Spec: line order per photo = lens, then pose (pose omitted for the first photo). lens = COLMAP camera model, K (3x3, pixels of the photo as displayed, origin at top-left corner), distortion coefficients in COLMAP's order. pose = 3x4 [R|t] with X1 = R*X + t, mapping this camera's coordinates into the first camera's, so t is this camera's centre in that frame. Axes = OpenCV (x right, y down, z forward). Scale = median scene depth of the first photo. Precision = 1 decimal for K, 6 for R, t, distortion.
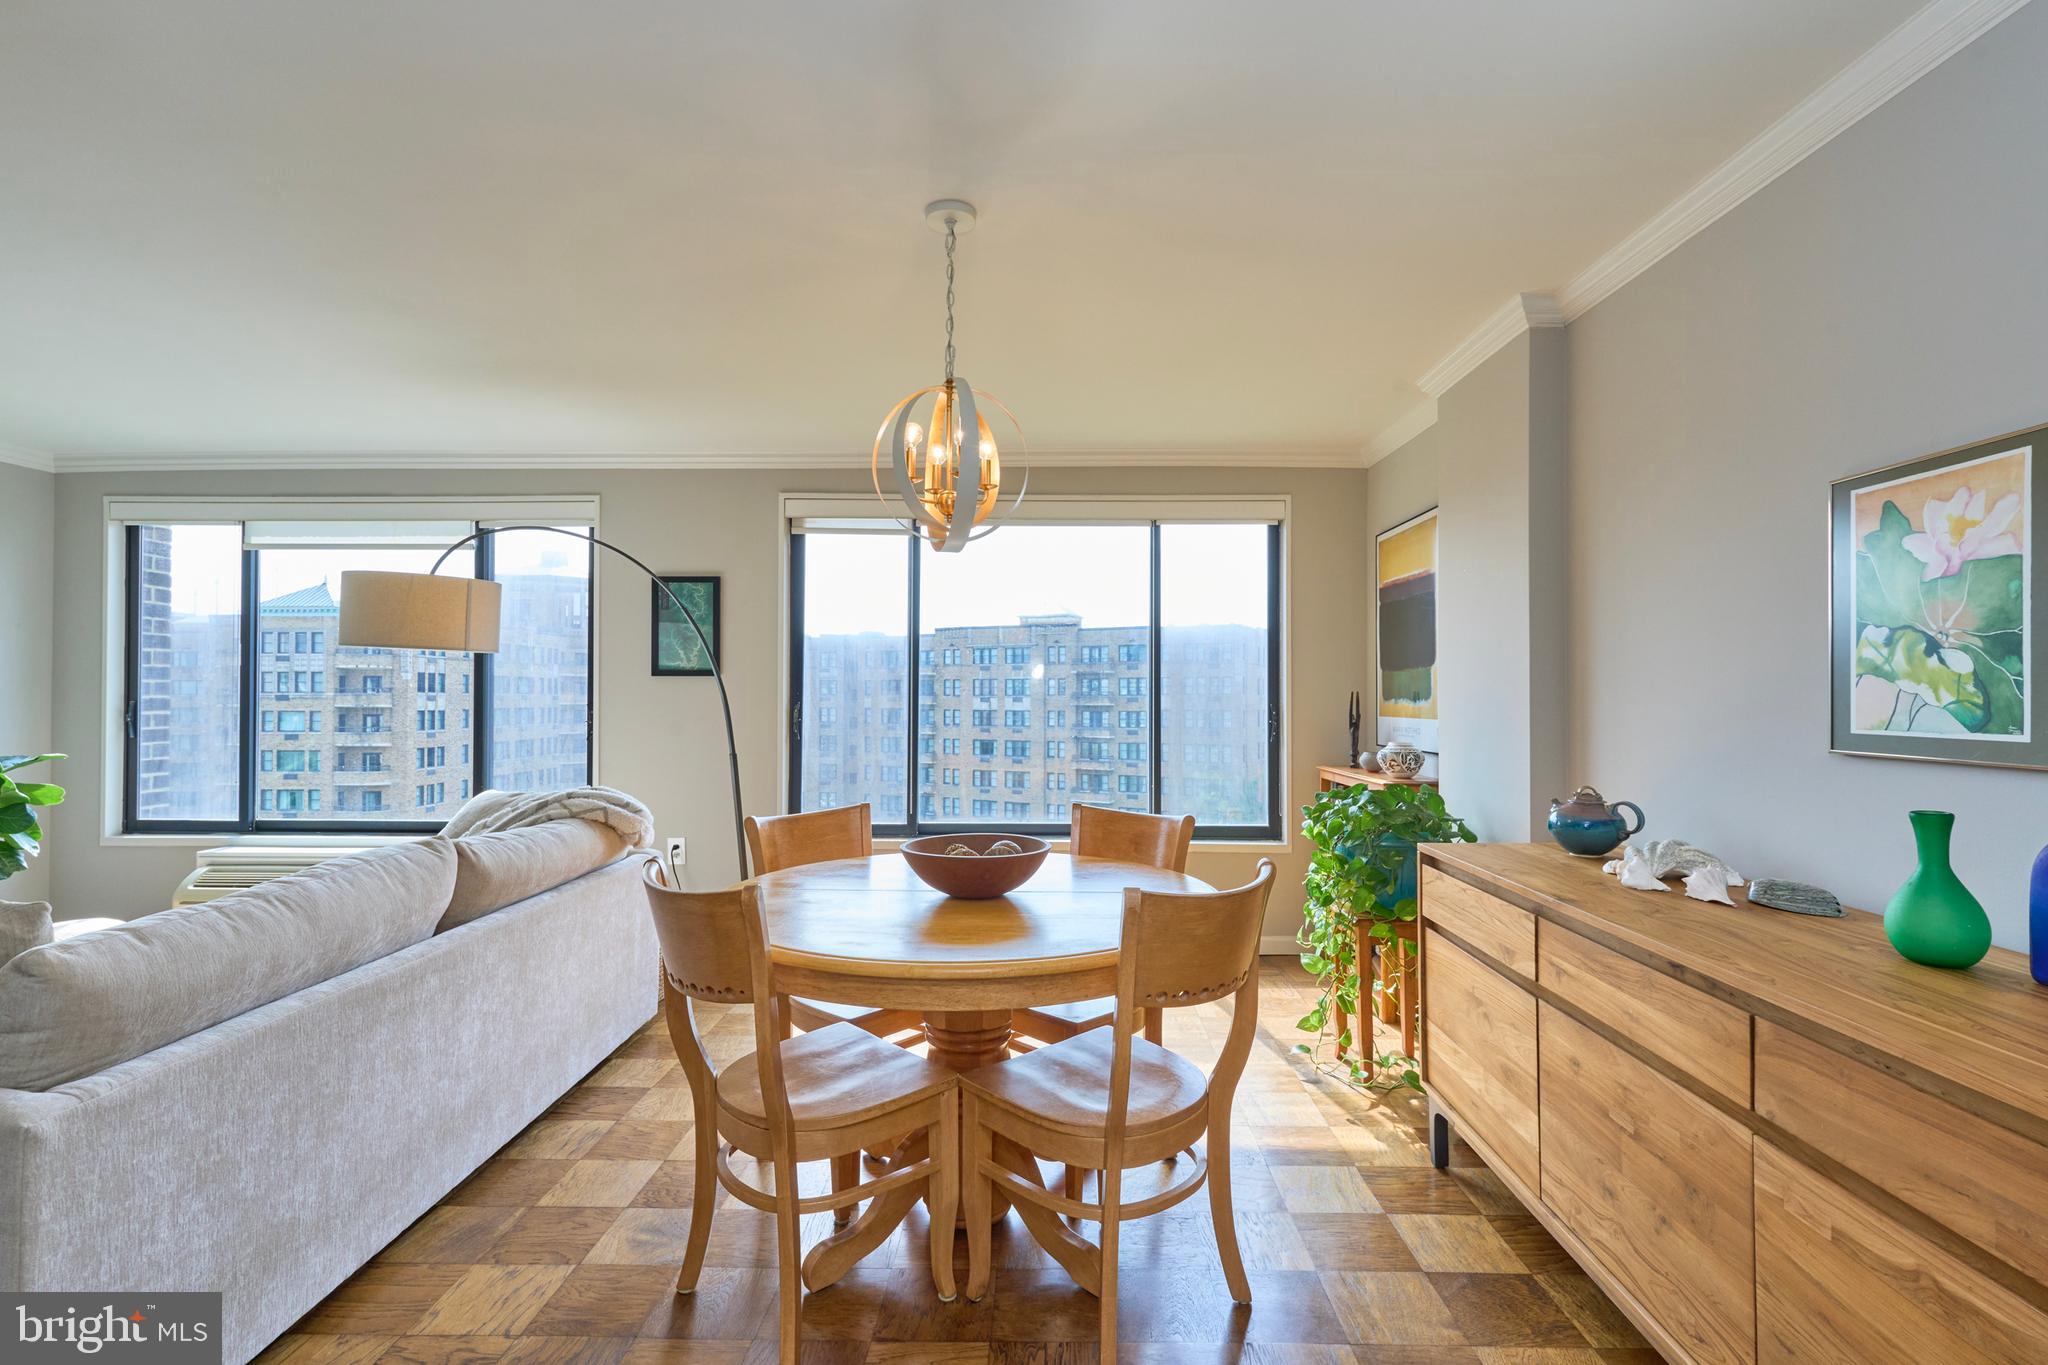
lens RADIAL K [[948.1, 0, 1028.3], [0, 948.1, 683.8], [0, 0, 1]] dist [0.005836, -0.002758]
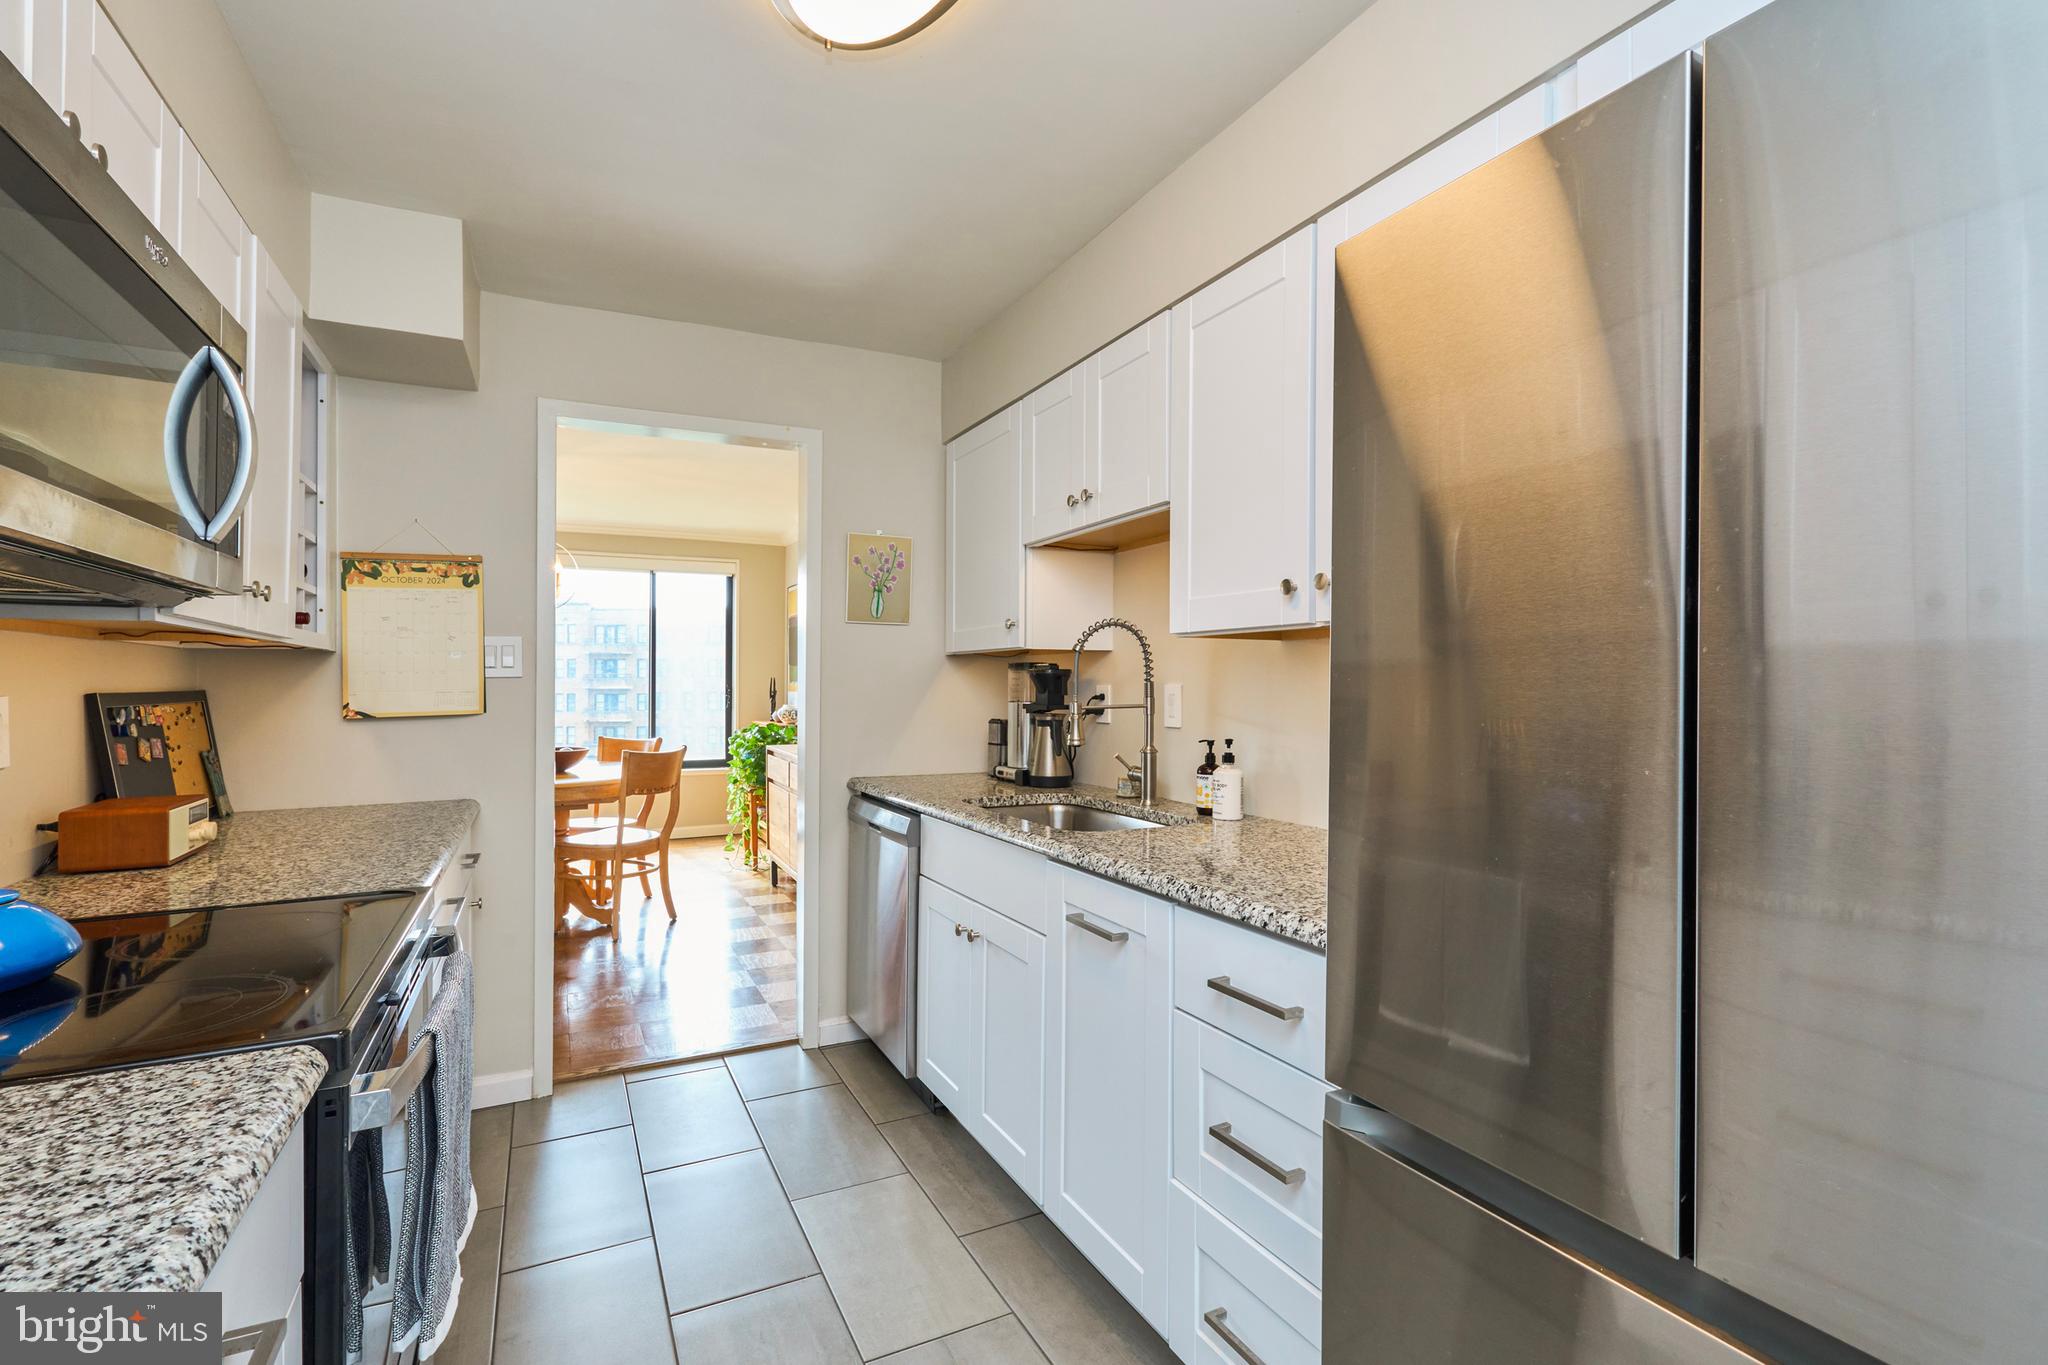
lens RADIAL K [[948.1, 0, 1020.6], [0, 948.1, 676.9], [0, 0, 1]] dist [0.005836, -0.002758]
pose [[0.887819, 0.002520, 0.460186, -0.080826], [-0.007703, 0.999926, 0.009385, -0.019046], [-0.460129, -0.011877, 0.887773, -1.122709]]
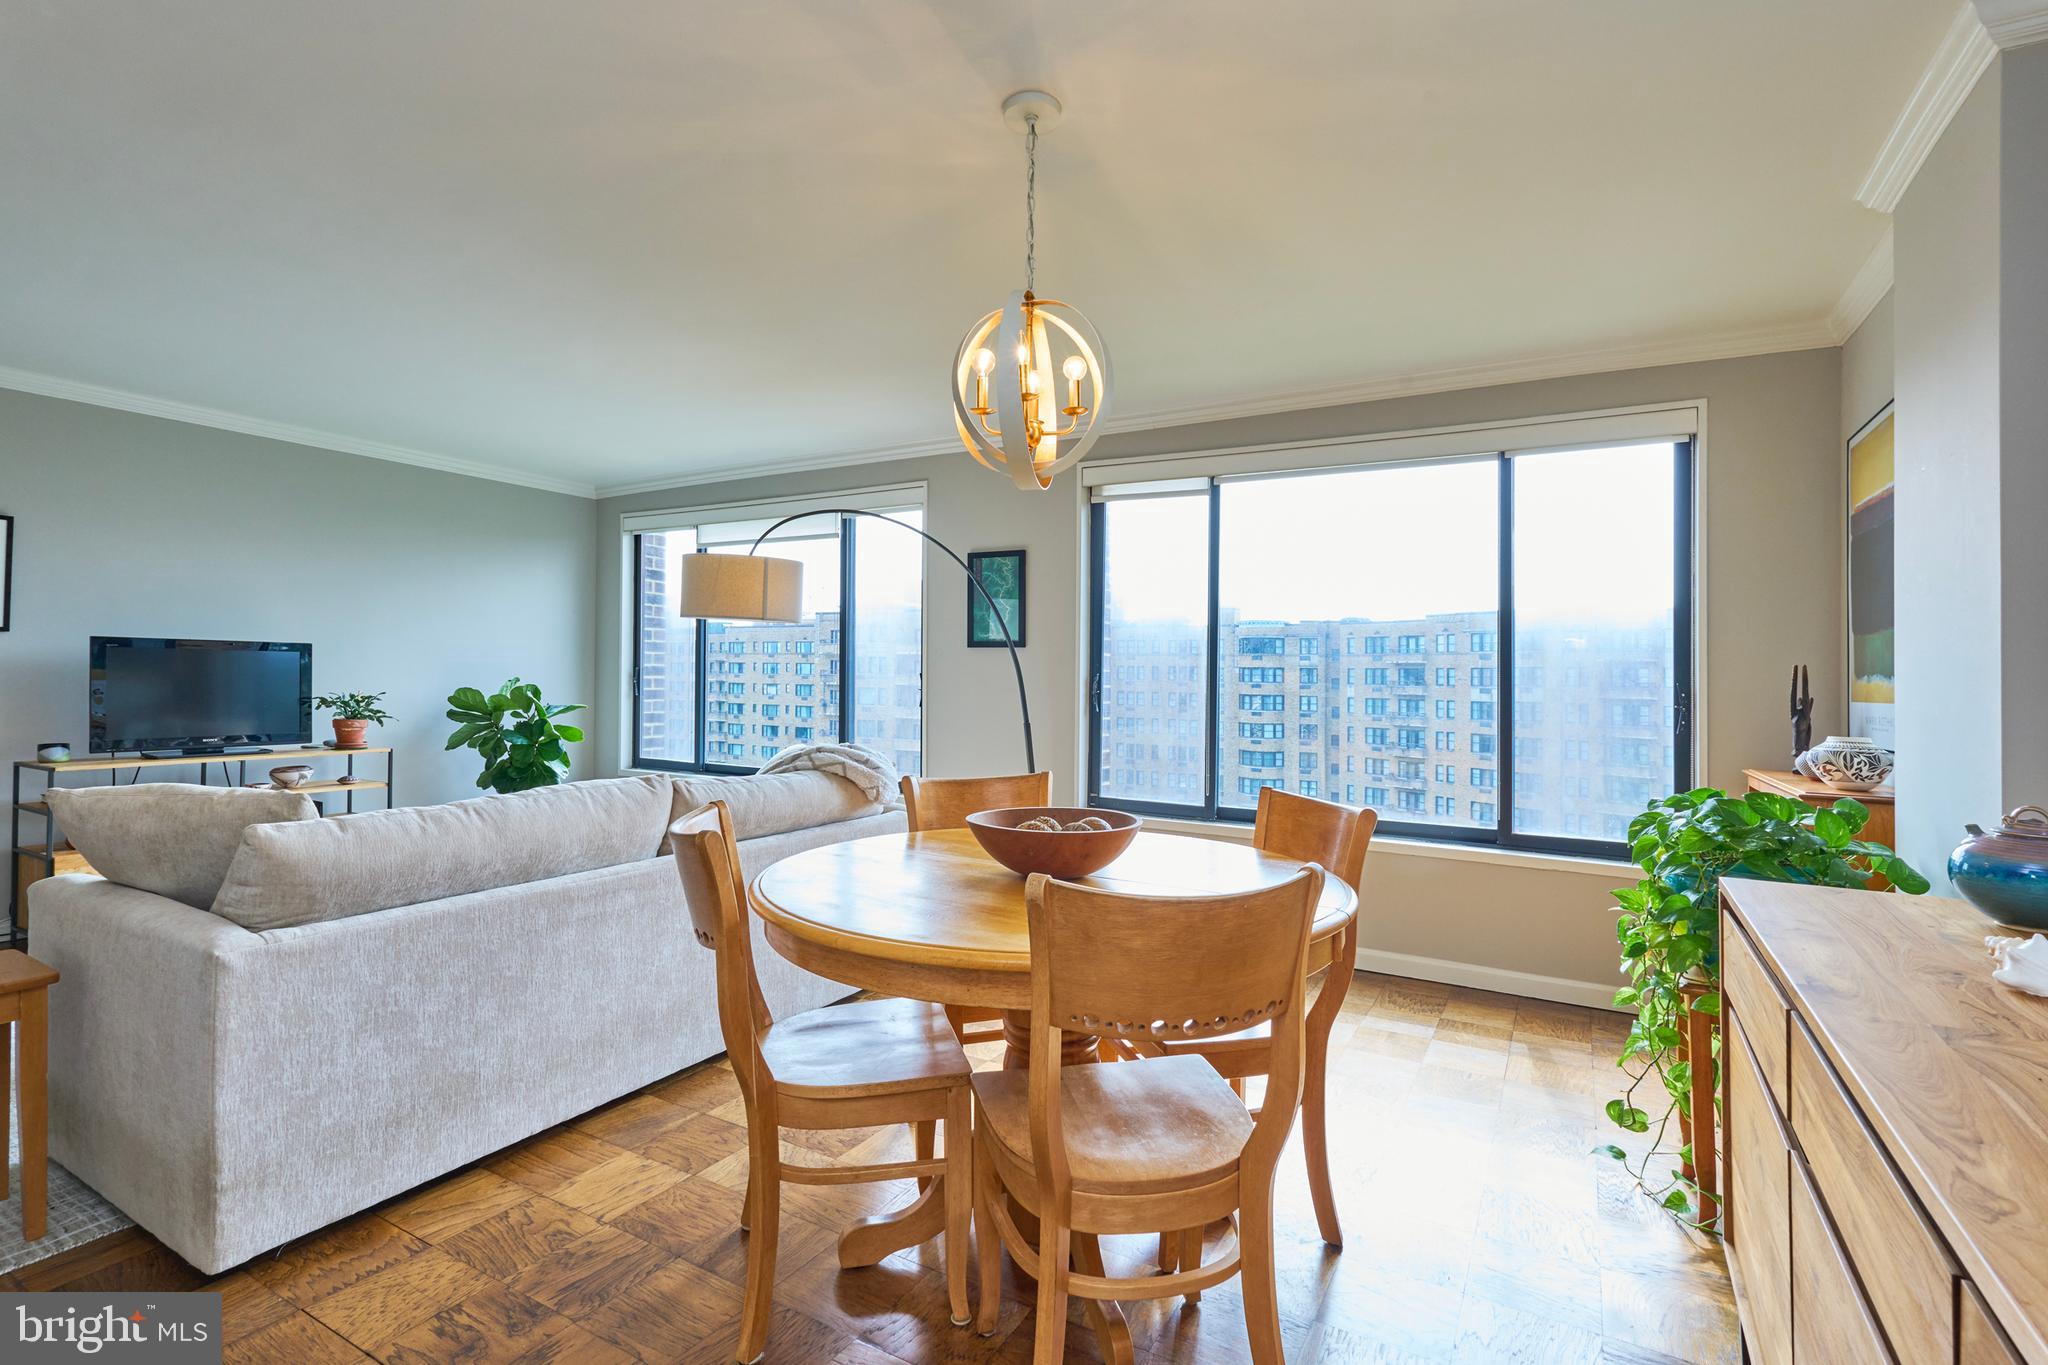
lens RADIAL K [[948.1, 0, 1028.7], [0, 948.1, 668.3], [0, 0, 1]] dist [0.005836, -0.002758]
pose [[0.878704, 0.007985, -0.477300, 0.264660], [-0.009376, 0.999956, -0.000533, 0.023798], [0.477274, 0.004944, 0.878740, 0.165949]]
